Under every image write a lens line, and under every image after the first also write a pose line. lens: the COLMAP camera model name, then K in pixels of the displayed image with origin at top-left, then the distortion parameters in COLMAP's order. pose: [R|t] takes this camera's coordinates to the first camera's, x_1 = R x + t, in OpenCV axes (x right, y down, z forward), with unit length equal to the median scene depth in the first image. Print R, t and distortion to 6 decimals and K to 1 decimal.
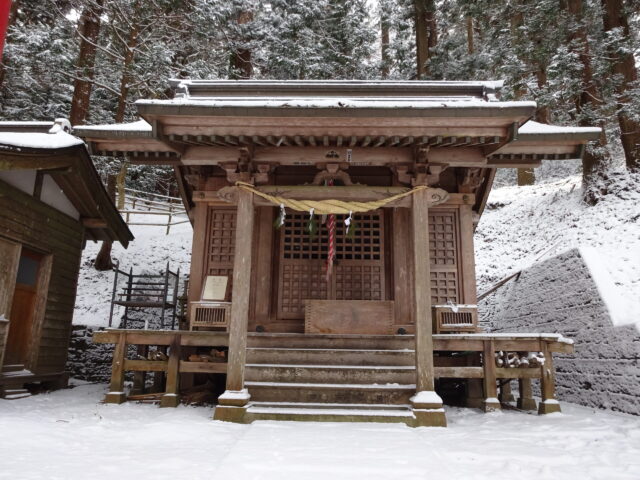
lens RADIAL K [[465.1, 0, 320.1], [0, 465.1, 239.9], [0, 0, 1]] dist [-0.002714, -0.001961]
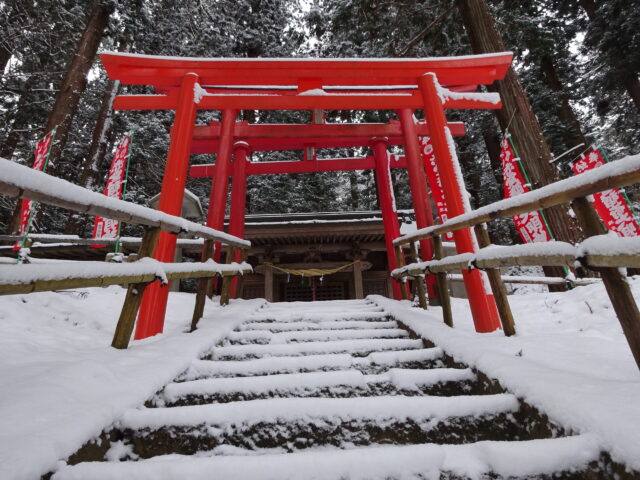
lens RADIAL K [[465.1, 0, 320.1], [0, 465.1, 240.4], [0, 0, 1]] dist [-0.002714, -0.001961]
pose [[0.998422, -0.039285, 0.040124, -0.015062], [0.048745, 0.961071, -0.271969, 0.270041], [-0.027878, 0.273495, 0.961469, -0.752936]]
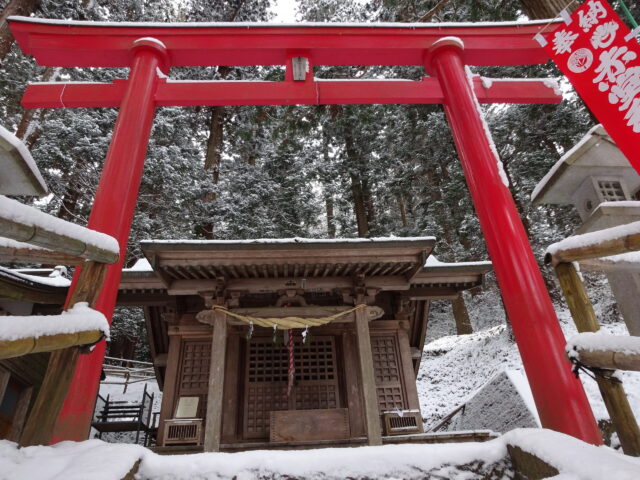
lens RADIAL K [[465.1, 0, 318.0], [0, 465.1, 244.8], [0, 0, 1]] dist [-0.002714, -0.001961]
pose [[0.994939, -0.014729, 0.099400, -0.019579], [0.048739, 0.935785, -0.349185, 0.135667], [-0.087874, 0.352263, 0.931767, -0.184026]]
